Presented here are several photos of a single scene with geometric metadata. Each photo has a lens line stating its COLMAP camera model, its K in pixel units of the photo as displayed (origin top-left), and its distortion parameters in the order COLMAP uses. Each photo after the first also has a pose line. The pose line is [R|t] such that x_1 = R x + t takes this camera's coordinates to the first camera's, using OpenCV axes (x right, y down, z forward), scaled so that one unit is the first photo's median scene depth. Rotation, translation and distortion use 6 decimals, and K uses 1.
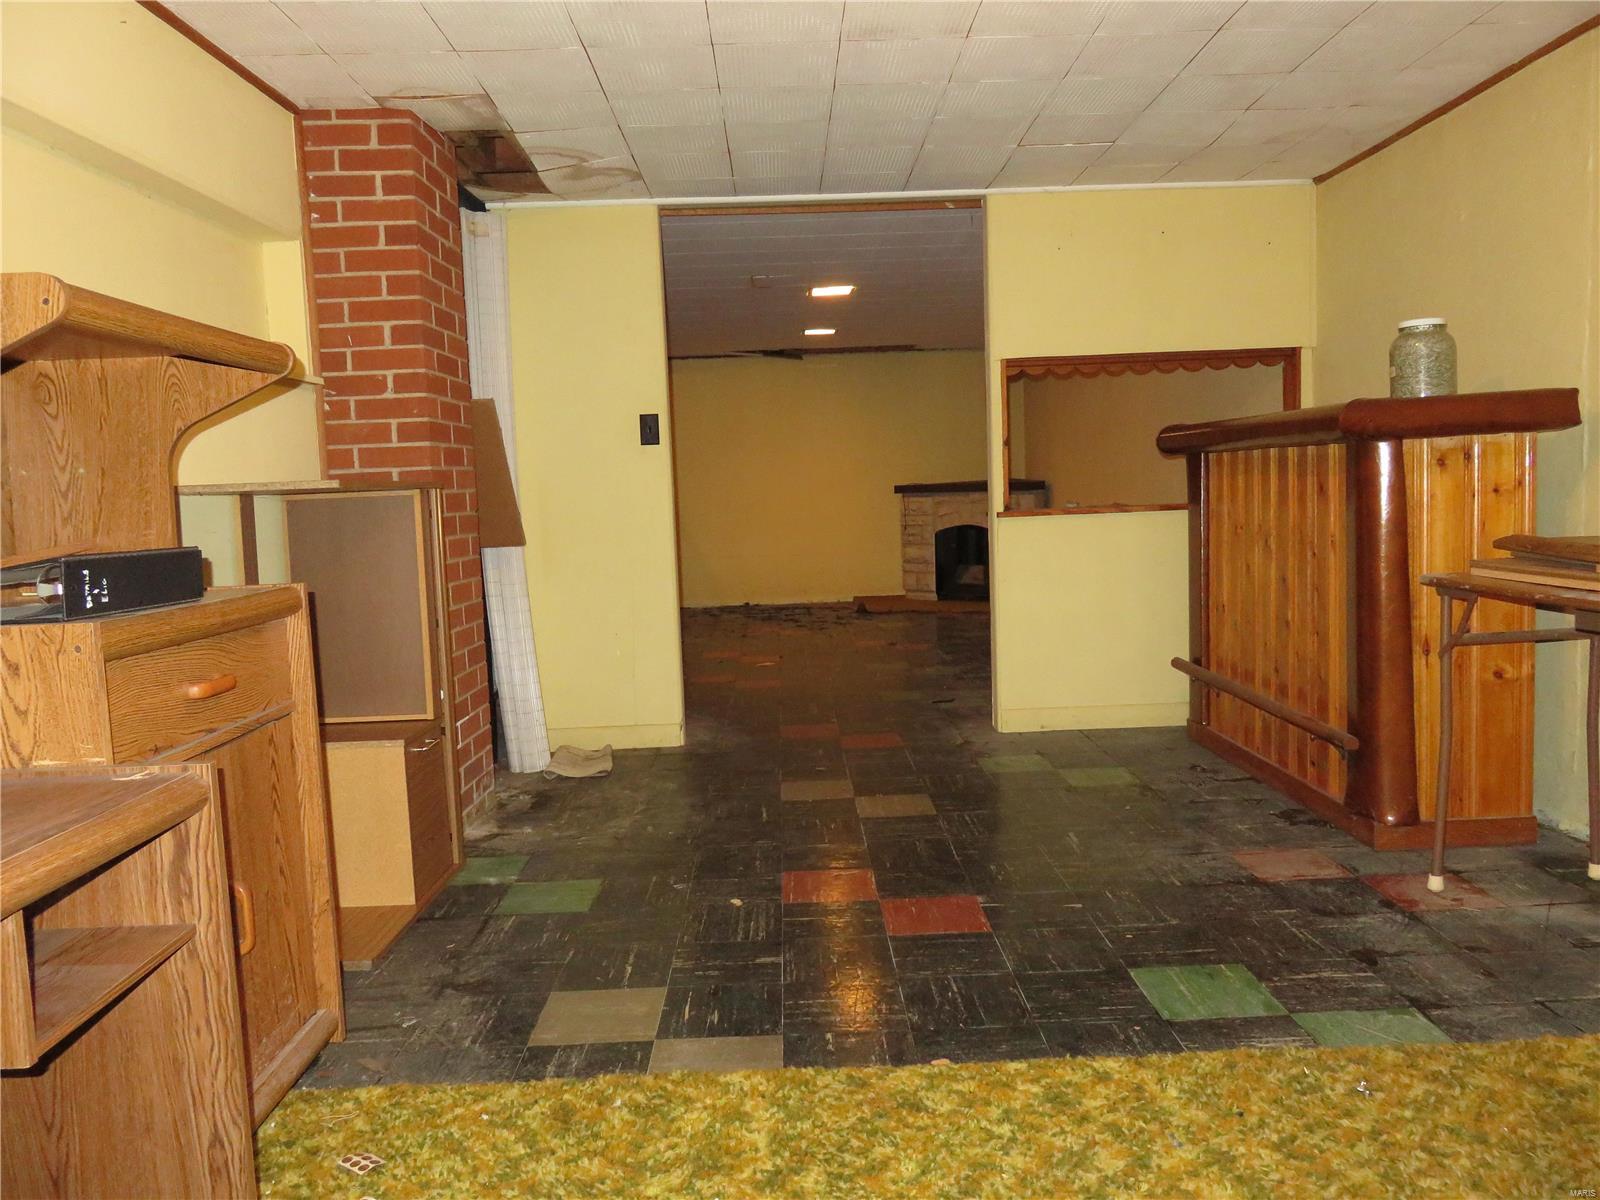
lens RADIAL K [[1187.2, 0, 801.0], [0, 1187.2, 599.5], [0, 0, 1]] dist [-0.010938, -0.005662]
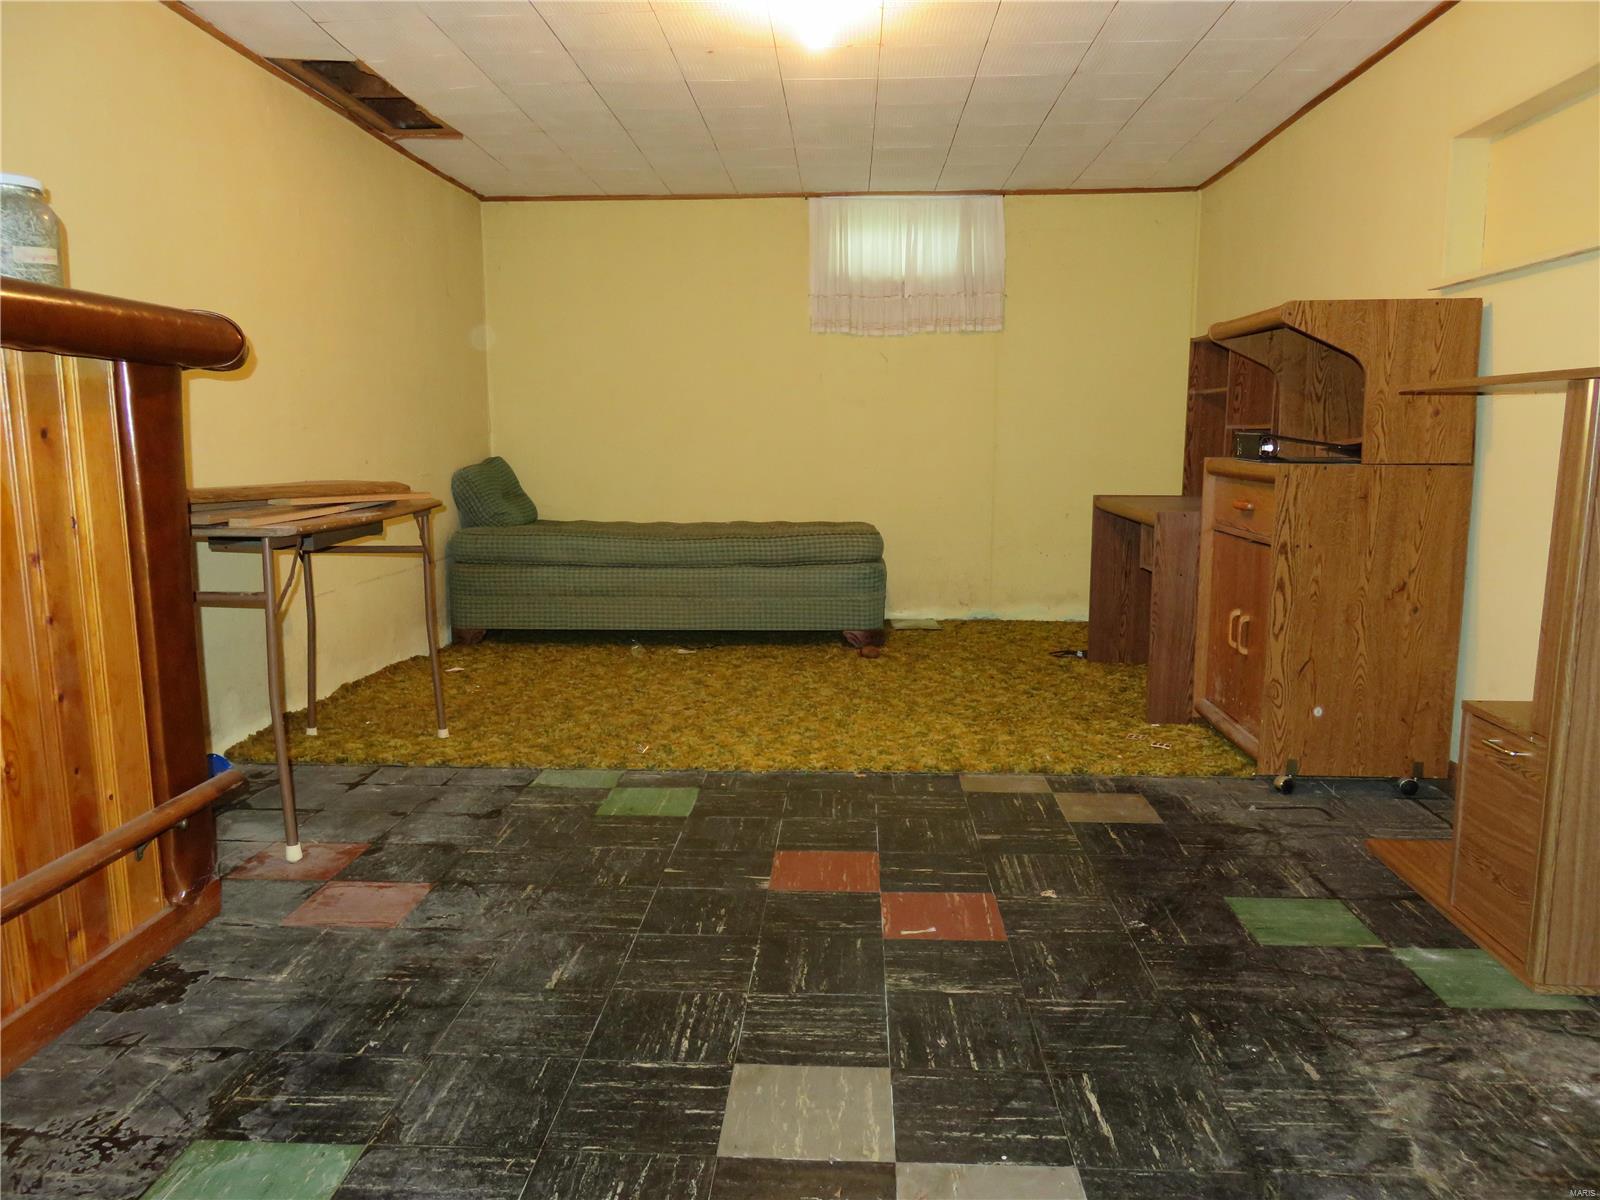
lens RADIAL K [[1187.2, 0, 801.8], [0, 1187.2, 606.8], [0, 0, 1]] dist [-0.010938, -0.005662]
pose [[-0.997400, 0.027970, 0.066408, 0.063754], [0.042859, 0.971123, 0.234699, -0.162405], [-0.057925, 0.236935, -0.969797, 1.912171]]
